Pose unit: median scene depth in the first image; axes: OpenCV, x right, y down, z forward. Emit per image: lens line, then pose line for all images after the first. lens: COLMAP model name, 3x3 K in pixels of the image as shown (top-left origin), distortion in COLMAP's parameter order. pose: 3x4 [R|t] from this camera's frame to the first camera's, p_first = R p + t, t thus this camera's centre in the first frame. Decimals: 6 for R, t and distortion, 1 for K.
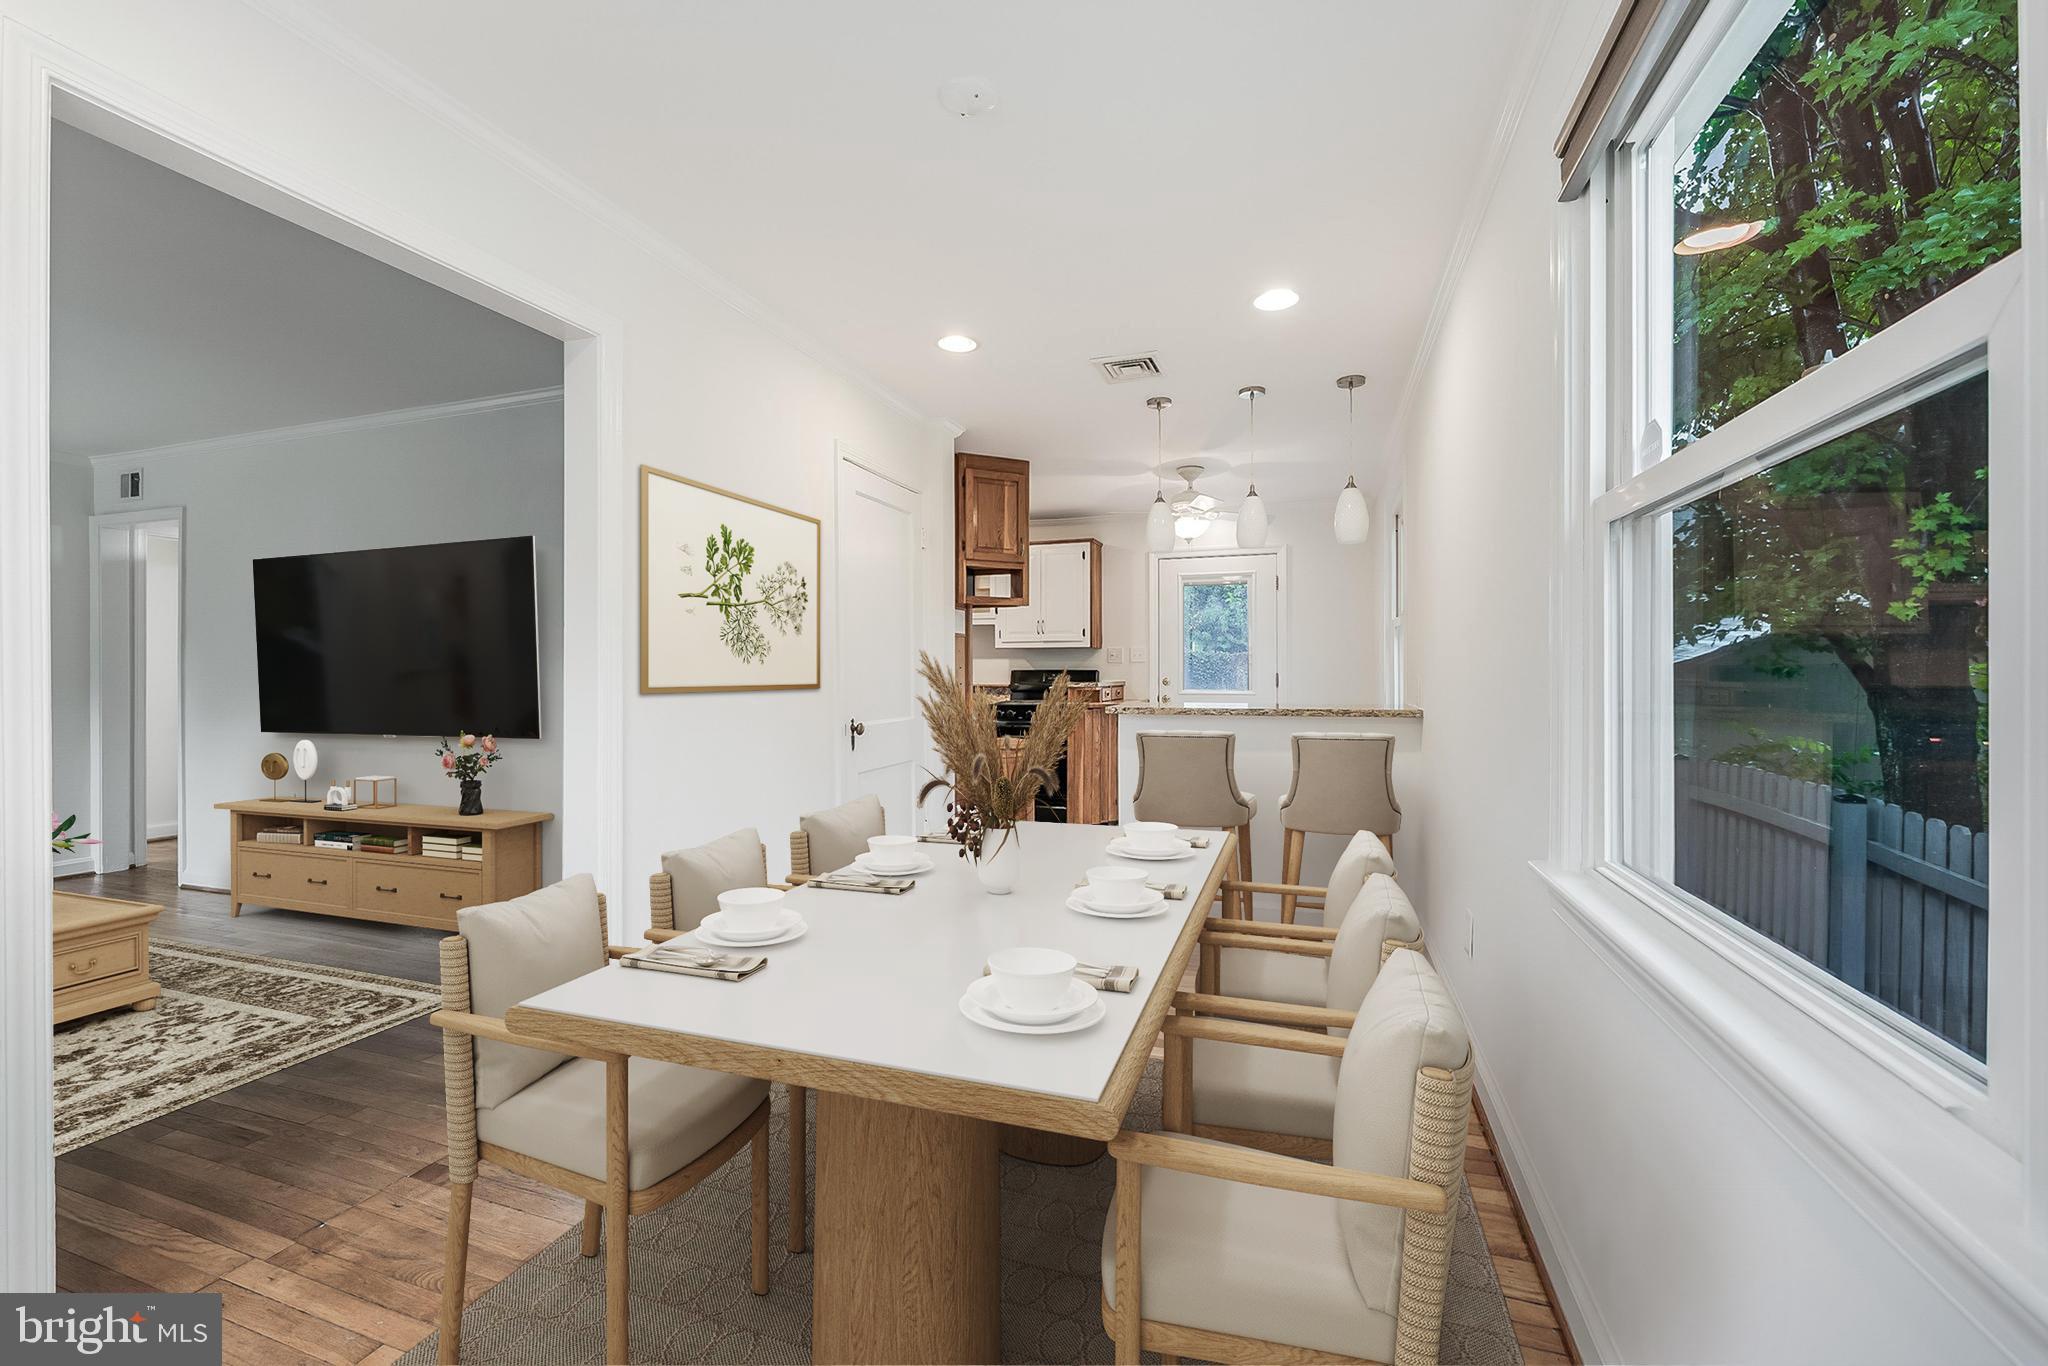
lens RADIAL K [[833.8, 0, 1027.9], [0, 833.8, 676.6], [0, 0, 1]] dist [0.000382, -0.000305]
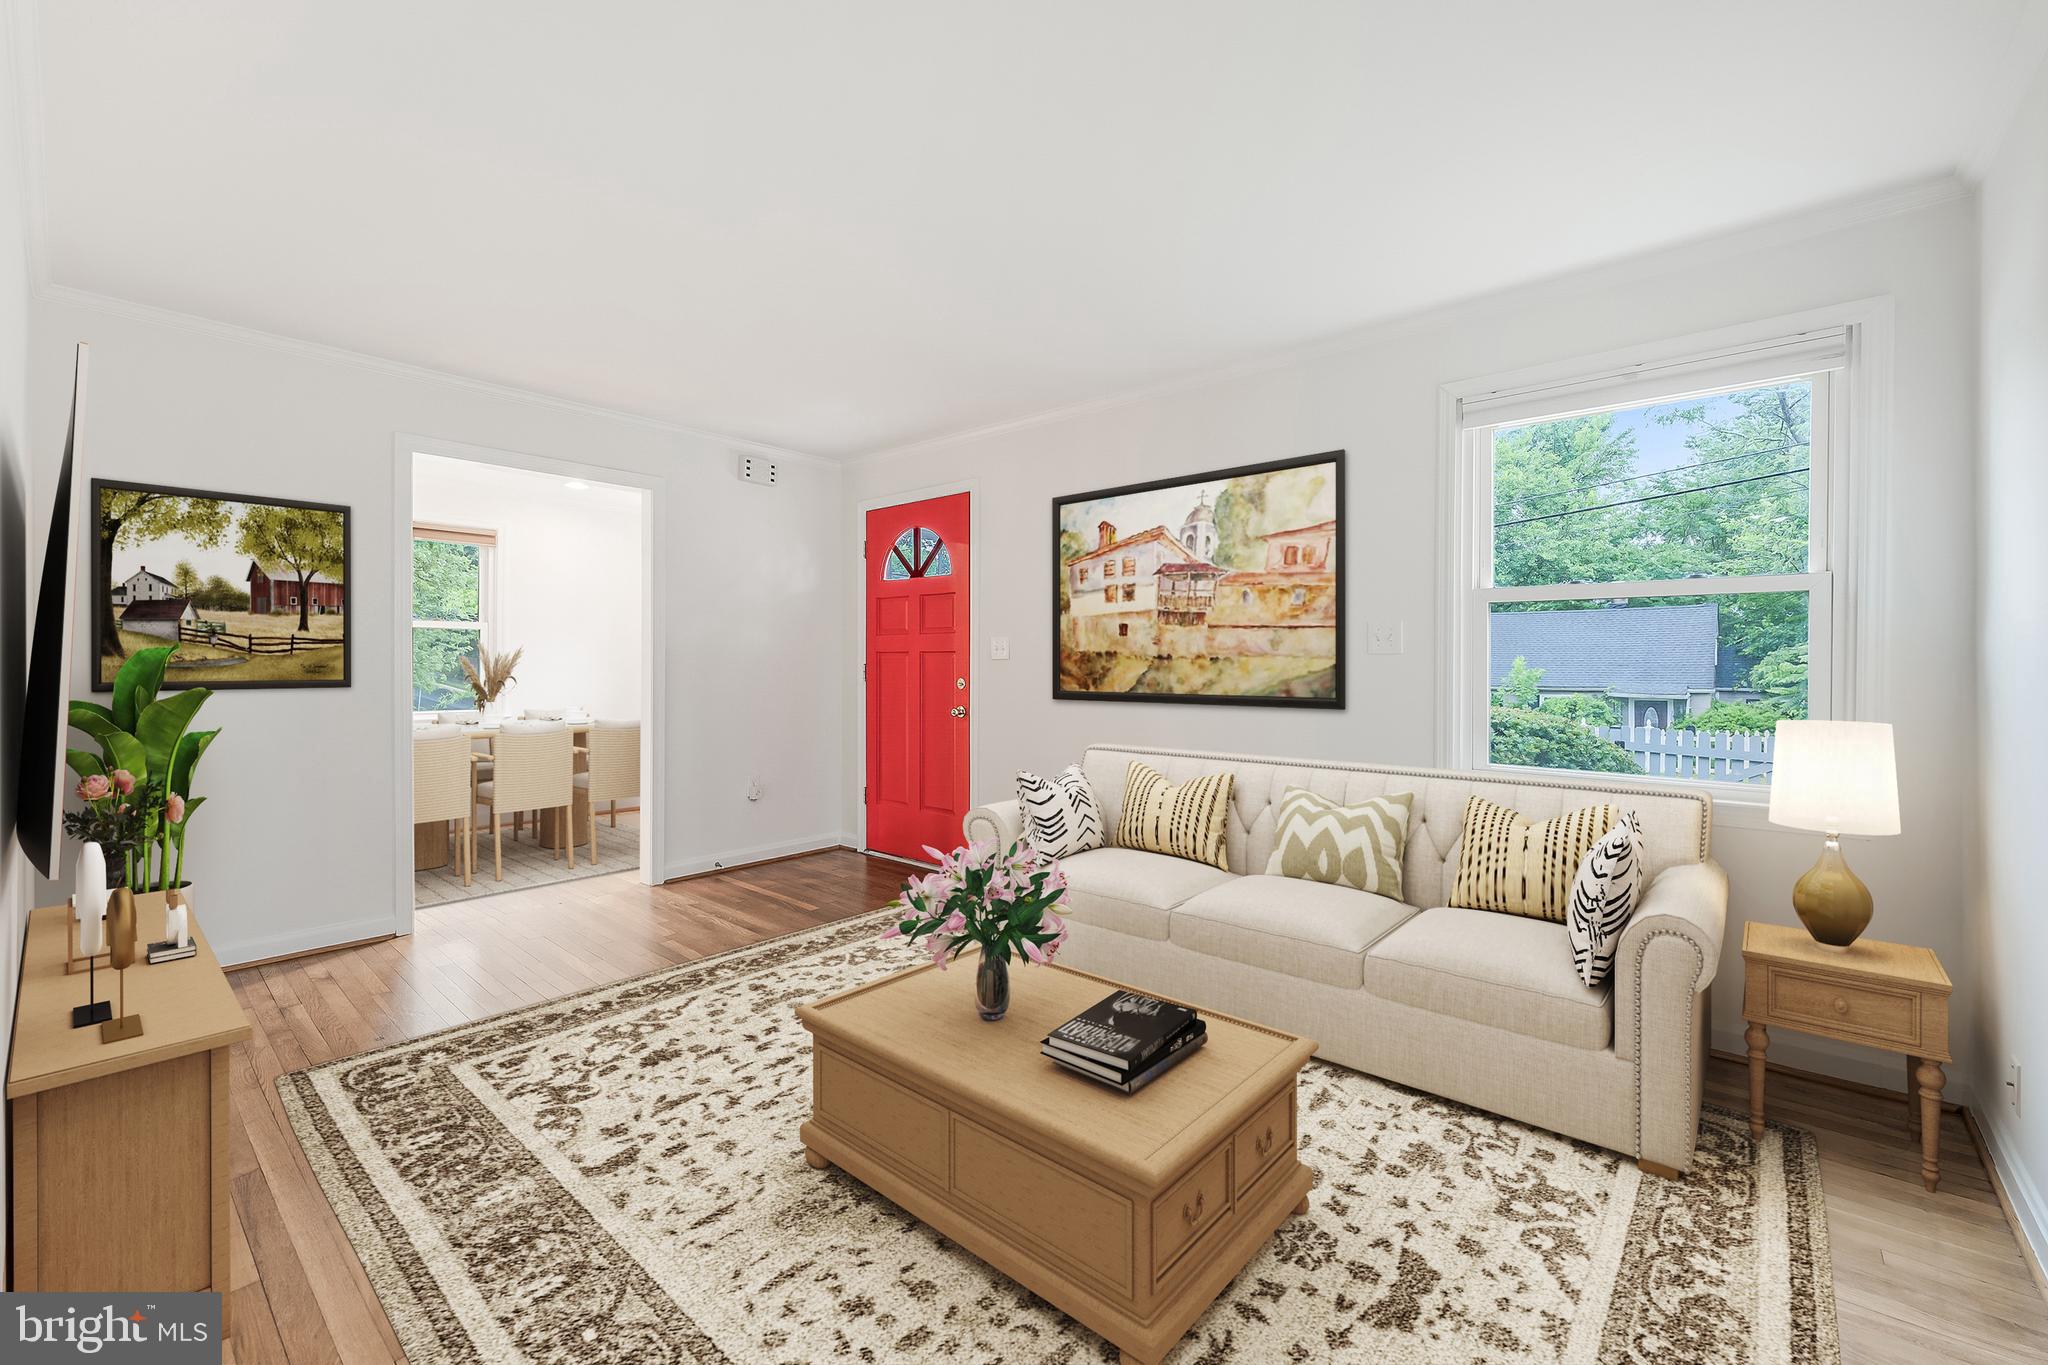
lens RADIAL K [[833.8, 0, 1019.6], [0, 833.8, 677.1], [0, 0, 1]] dist [0.000382, -0.000305]
pose [[-0.928749, 0.000553, 0.370708, -1.731442], [0.005582, 0.999906, 0.012494, 0.000348], [-0.370667, 0.013673, -0.928665, 1.586650]]
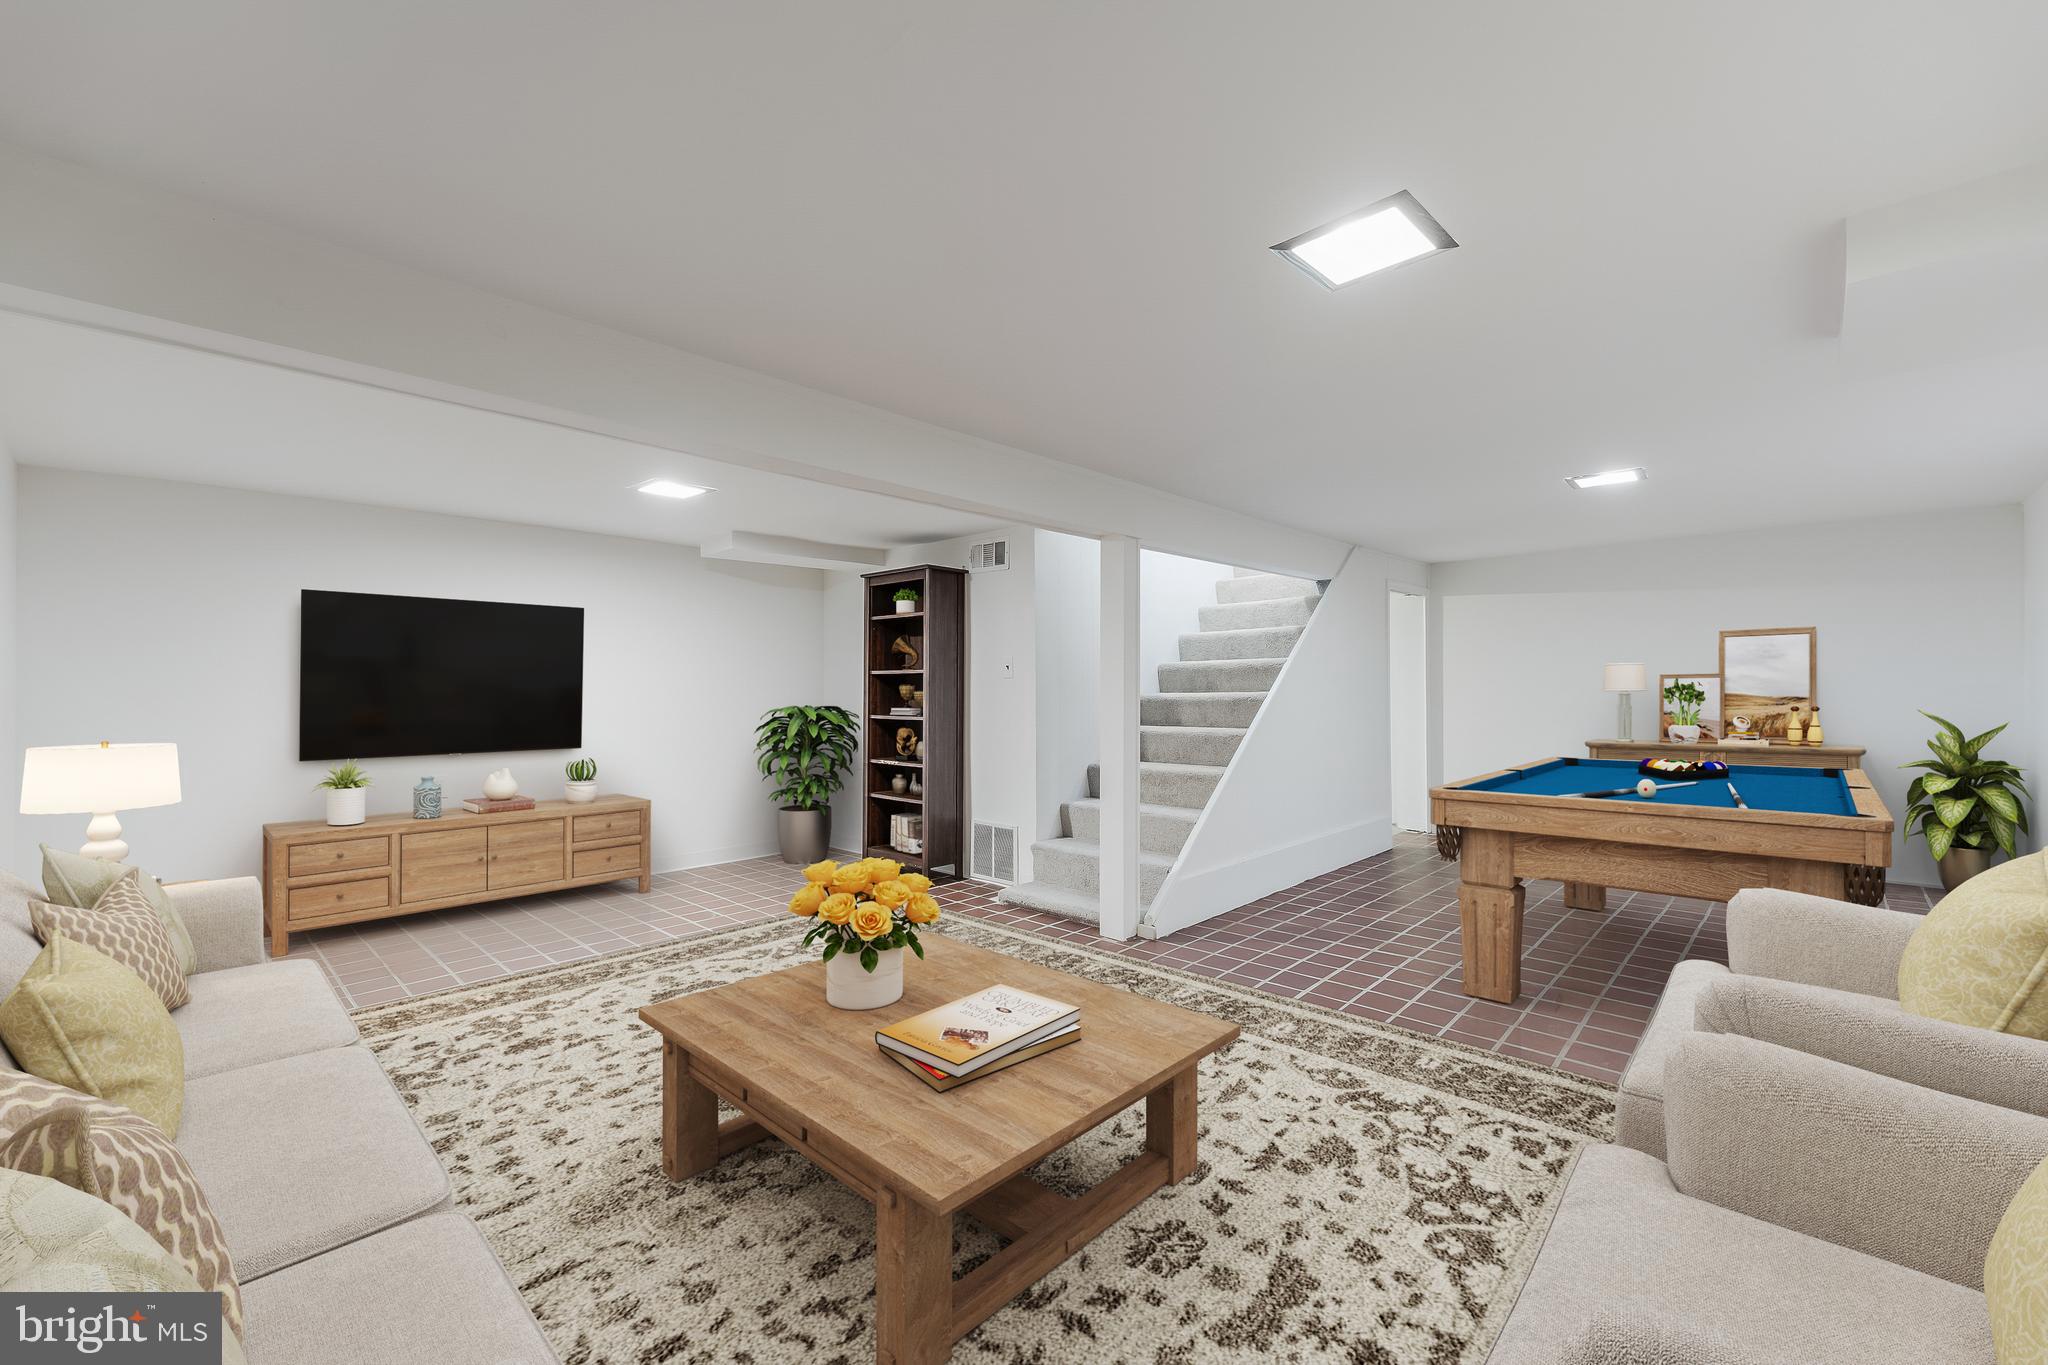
lens RADIAL K [[833.8, 0, 1020.2], [0, 833.8, 688.0], [0, 0, 1]] dist [0.000382, -0.000305]
pose [[0.910088, -0.002831, -0.414406, -0.998415], [-0.002691, 0.999915, -0.012742, 0.077415], [0.414407, 0.012711, 0.910003, 0.240997]]
